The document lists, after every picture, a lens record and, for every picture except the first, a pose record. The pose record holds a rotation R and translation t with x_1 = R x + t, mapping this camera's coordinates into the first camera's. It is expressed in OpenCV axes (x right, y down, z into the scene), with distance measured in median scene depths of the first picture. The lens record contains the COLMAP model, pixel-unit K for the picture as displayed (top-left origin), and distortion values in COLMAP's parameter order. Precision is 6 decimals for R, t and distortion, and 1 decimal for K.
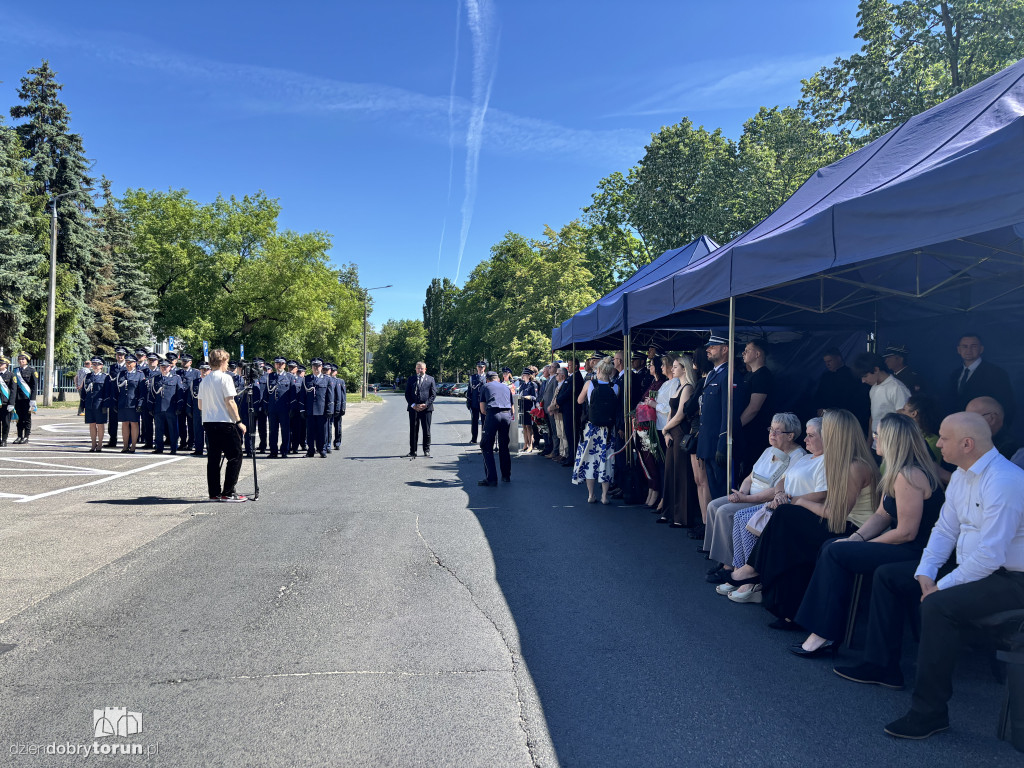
lens RADIAL K [[752.4, 0, 515.7], [0, 752.4, 382.4], [0, 0, 1]] dist [0.071260, -0.081977]
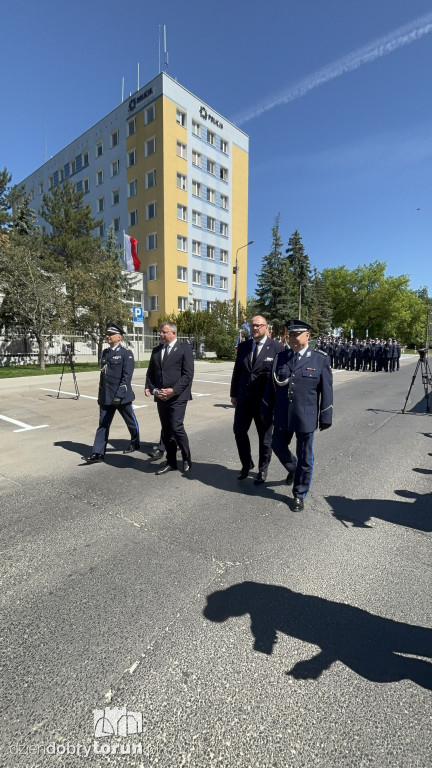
lens RADIAL K [[345.8, 0, 219.9], [0, 345.8, 385.2], [0, 0, 1]] dist [0.017005, -0.024478]
pose [[0.732890, 0.061642, -0.677549, 0.058460], [0.015384, 0.994131, 0.107084, -0.001282], [0.680174, -0.088904, 0.727640, -0.139073]]
